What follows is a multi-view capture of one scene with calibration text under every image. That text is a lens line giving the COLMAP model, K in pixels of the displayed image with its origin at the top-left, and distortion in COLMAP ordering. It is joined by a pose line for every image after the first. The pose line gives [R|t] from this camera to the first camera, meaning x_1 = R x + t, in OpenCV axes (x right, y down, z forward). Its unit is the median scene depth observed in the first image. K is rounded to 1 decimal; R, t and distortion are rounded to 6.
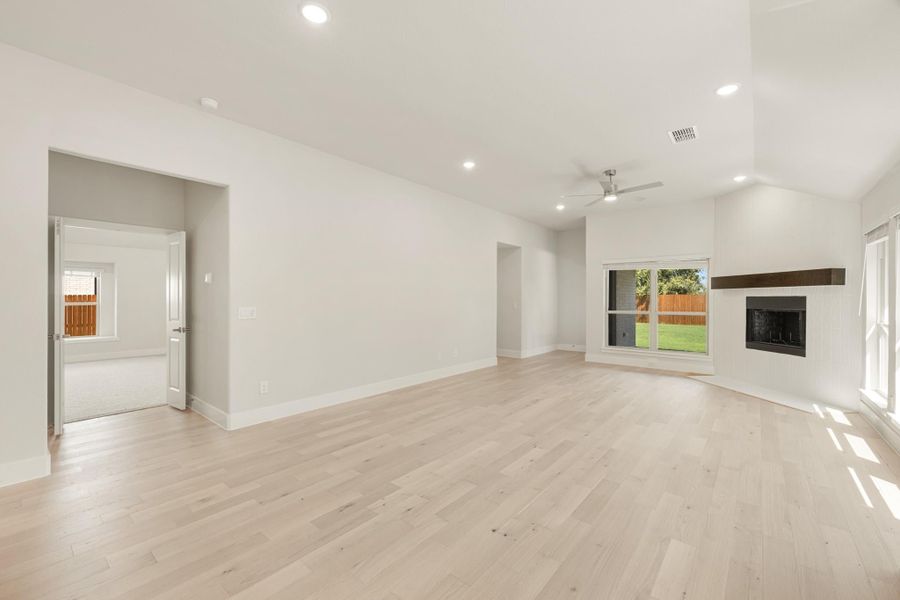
lens RADIAL K [[368.5, 0, 457.8], [0, 368.5, 298.4], [0, 0, 1]] dist [-0.002276, 0.000001]
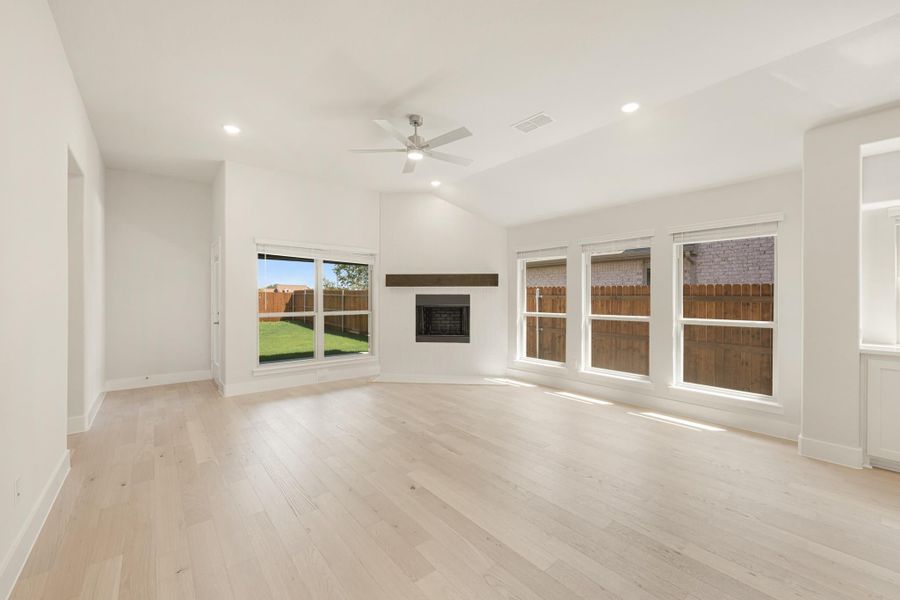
lens RADIAL K [[359.2, 0, 450.6], [0, 359.2, 298.7], [0, 0, 1]] dist [0.000645, 0.000058]
pose [[0.190934, -0.002281, 0.981600, -0.263400], [-0.001161, 0.999996, 0.002549, 0.005425], [-0.981602, -0.001626, 0.190931, 0.803686]]
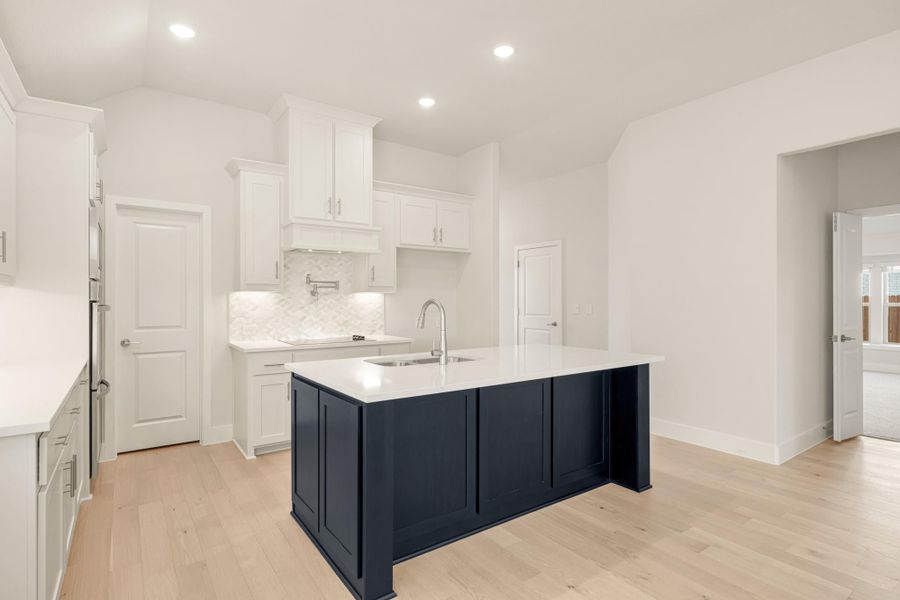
lens RADIAL K [[459.8, 0, 453.8], [0, 459.8, 297.5], [0, 0, 1]] dist [-0.002090, -0.000032]
pose [[-0.258609, -0.005796, -0.965965, 0.220161], [-0.001877, 0.999983, -0.005498, 0.004487], [0.965980, 0.000391, -0.258616, 0.243392]]
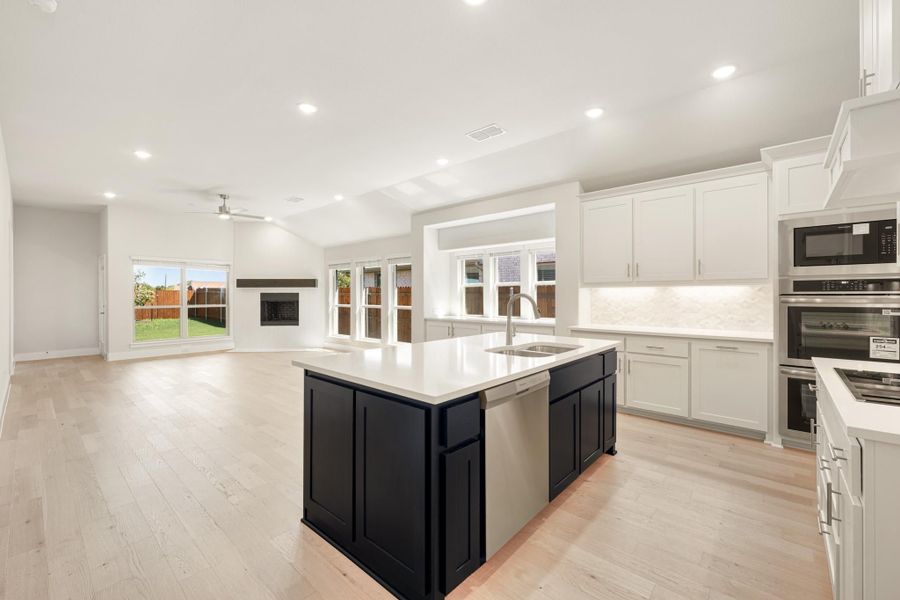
lens RADIAL K [[368.5, 0, 453.0], [0, 368.5, 295.8], [0, 0, 1]] dist [-0.002276, 0.000001]
pose [[0.031306, -0.003637, 0.999503, -0.859037], [0.002810, 0.999990, 0.003550, 0.005275], [-0.999506, 0.002698, 0.031316, 0.158637]]
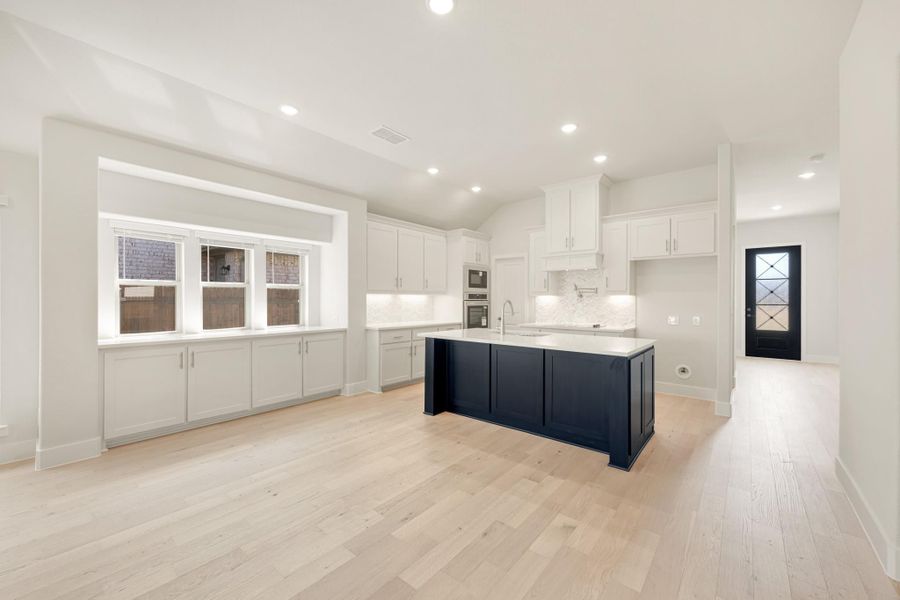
lens RADIAL K [[359.2, 0, 448.8], [0, 359.2, 299.1], [0, 0, 1]] dist [0.000645, 0.000058]
pose [[-0.999937, -0.006162, 0.009367, -0.191263], [-0.006166, 0.999981, -0.000386, 0.003635], [-0.009365, -0.000444, -0.999956, 0.882151]]
